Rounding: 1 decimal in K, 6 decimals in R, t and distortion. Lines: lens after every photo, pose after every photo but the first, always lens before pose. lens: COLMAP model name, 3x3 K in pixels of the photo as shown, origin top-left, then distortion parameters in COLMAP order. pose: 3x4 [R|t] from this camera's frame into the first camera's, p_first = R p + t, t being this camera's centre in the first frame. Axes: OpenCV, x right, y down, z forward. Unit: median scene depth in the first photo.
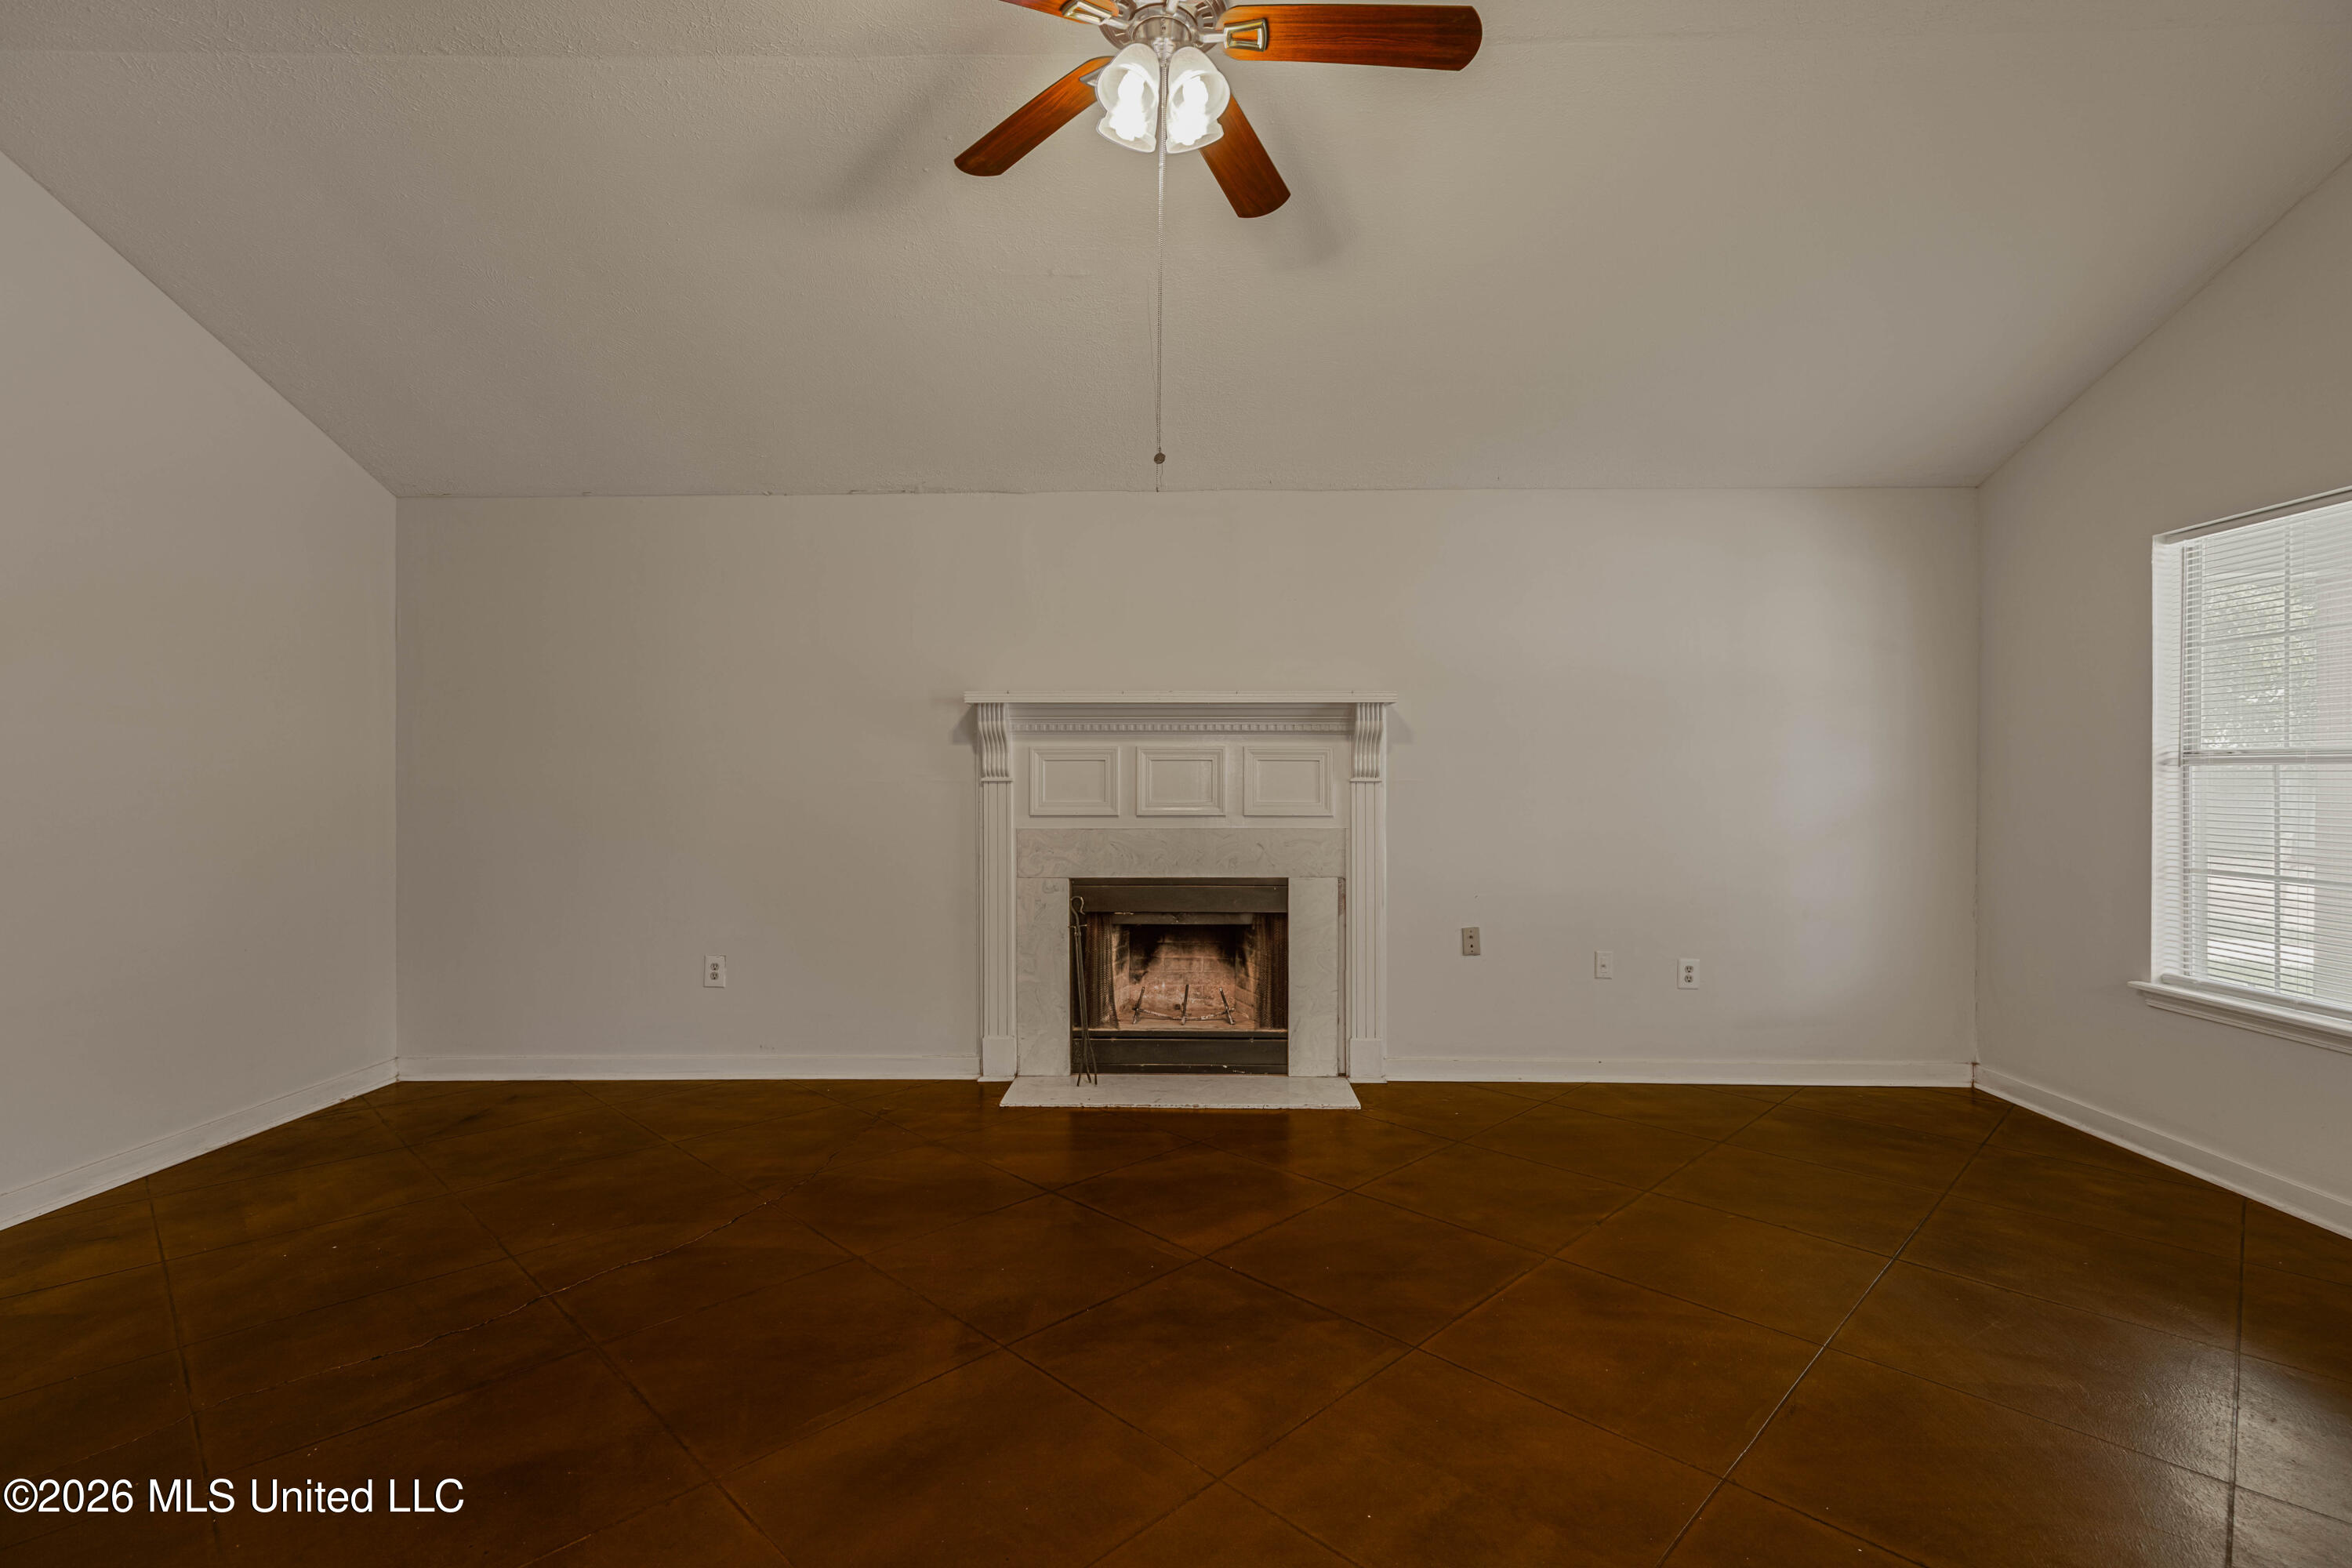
lens RADIAL K [[1074.7, 0, 1185.5], [0, 1074.7, 786.0], [0, 0, 1]] dist [0.009781, -0.001131]
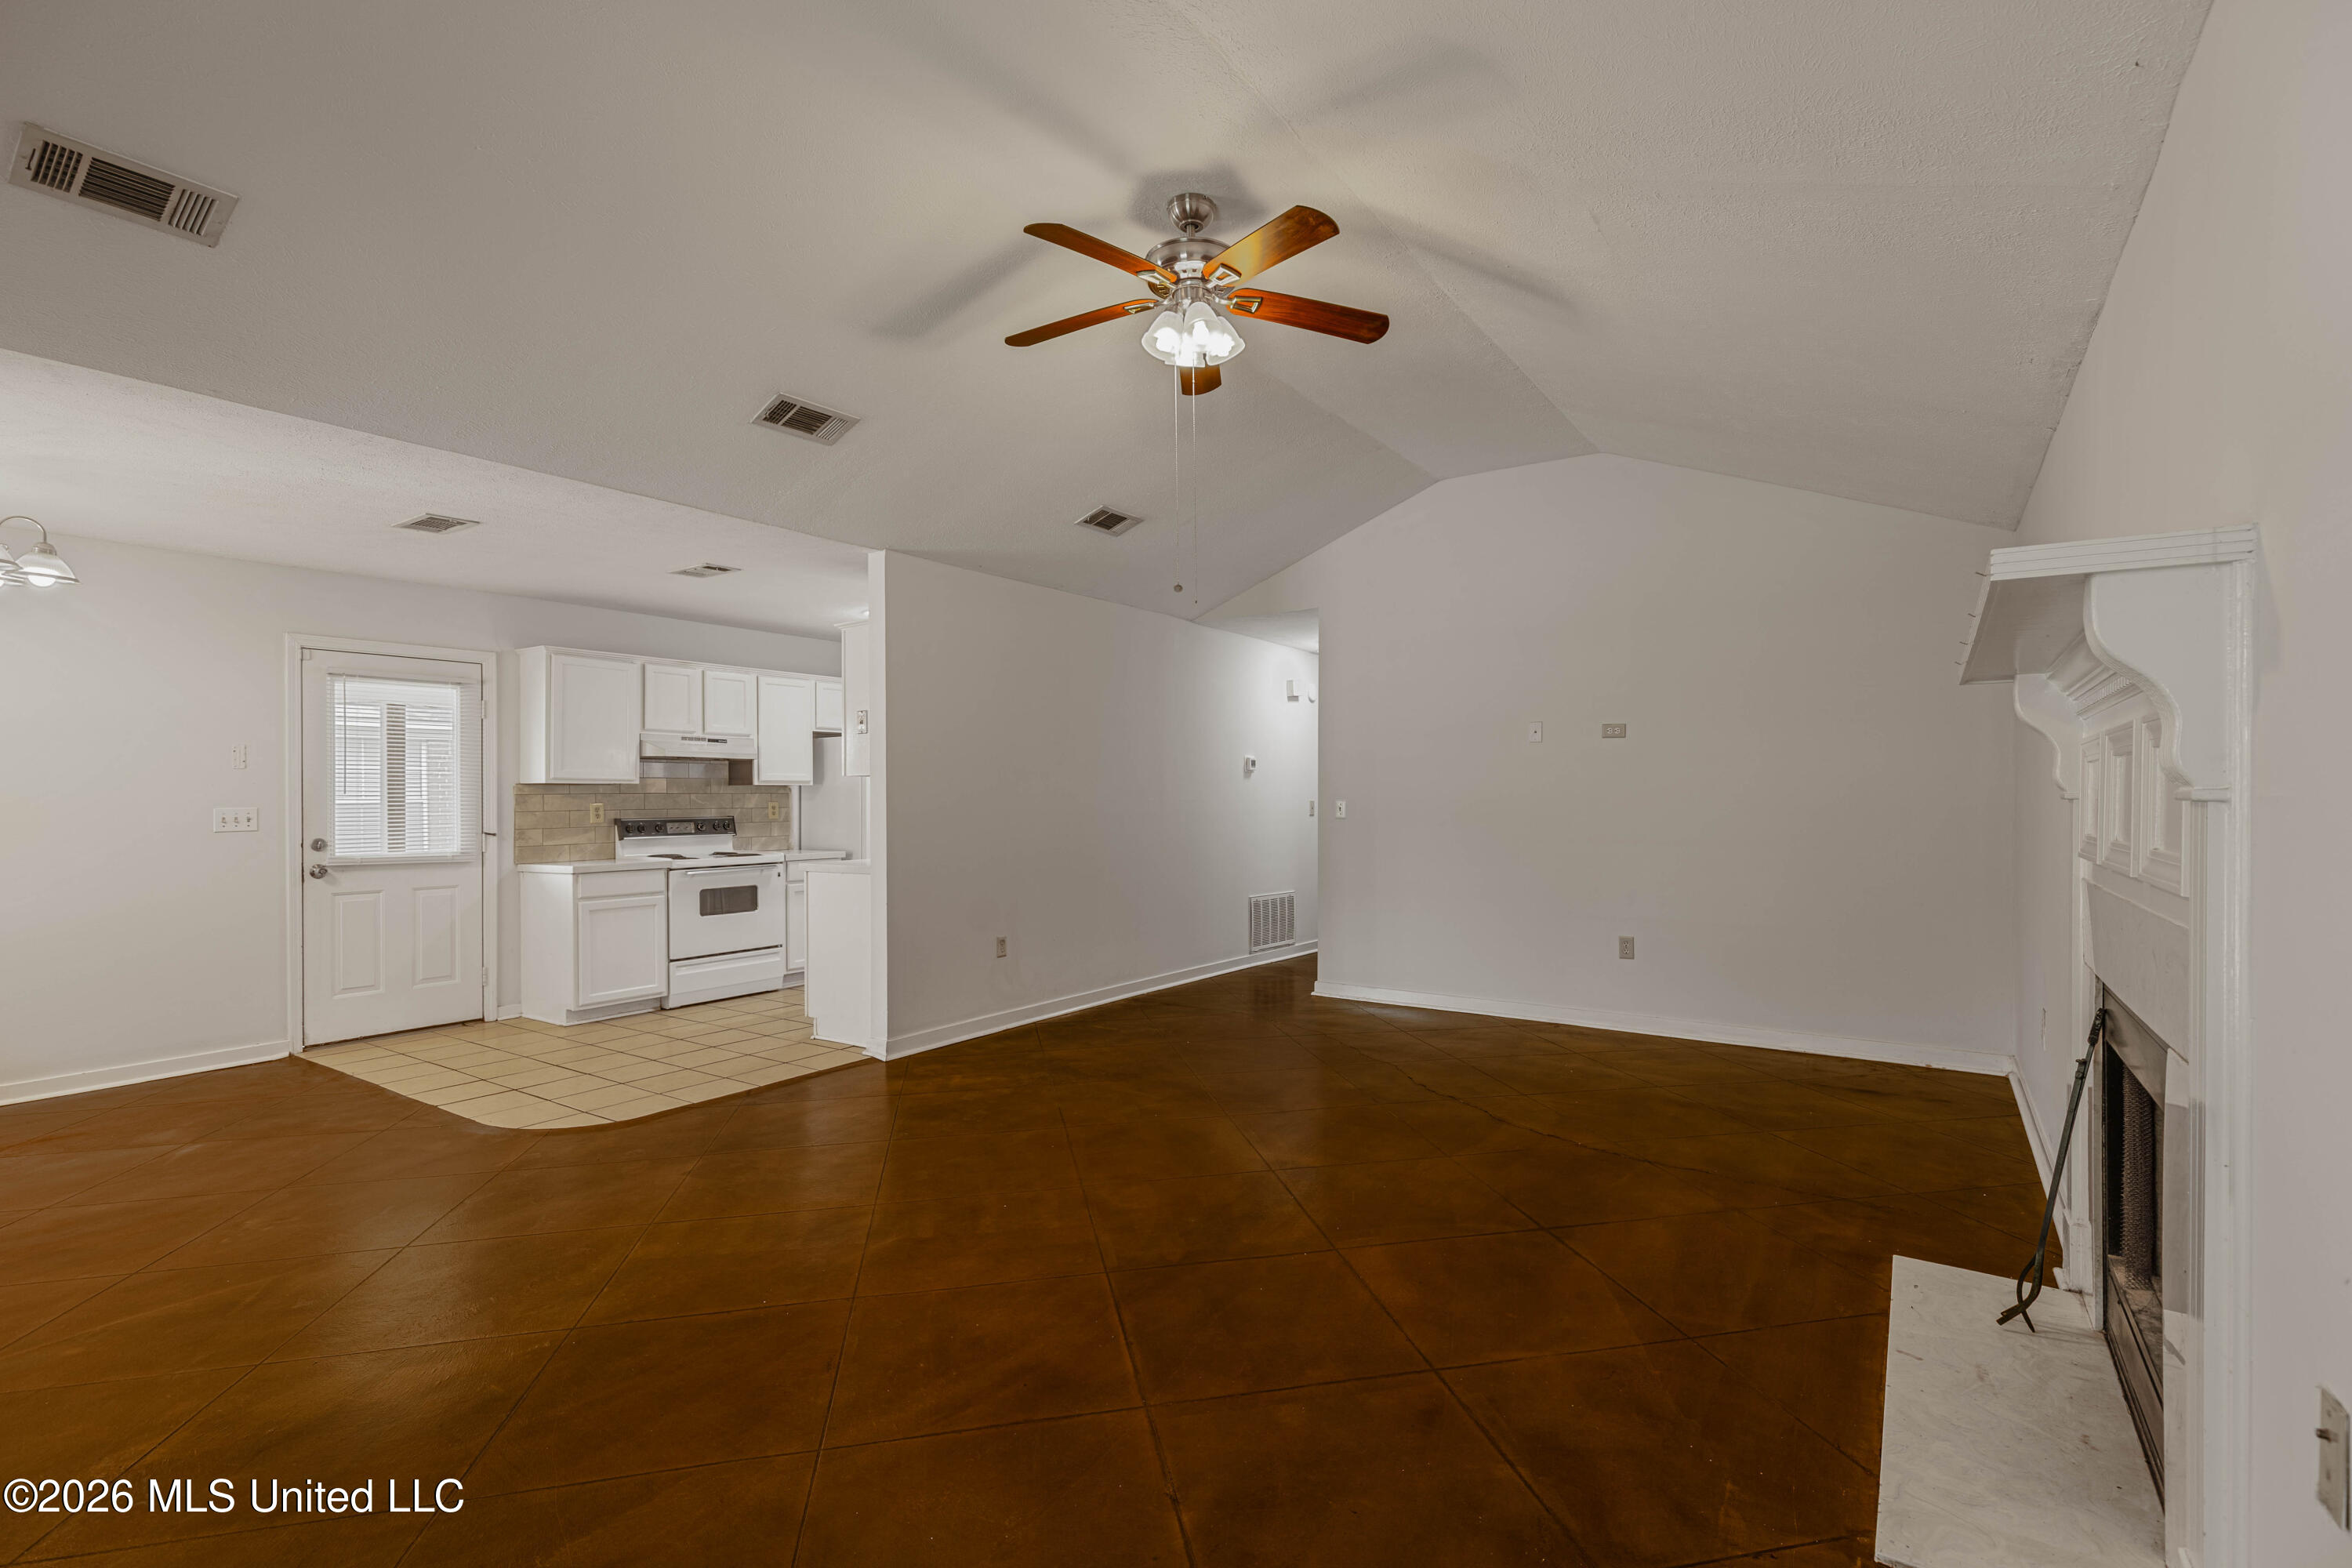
lens RADIAL K [[1074.7, 0, 1179.9], [0, 1074.7, 793.4], [0, 0, 1]] dist [0.009781, -0.001131]
pose [[-0.561684, -0.000814, -0.827351, 0.618394], [-0.000061, 1.000000, -0.000943, -0.006253], [0.827352, -0.000480, -0.561684, 0.927204]]
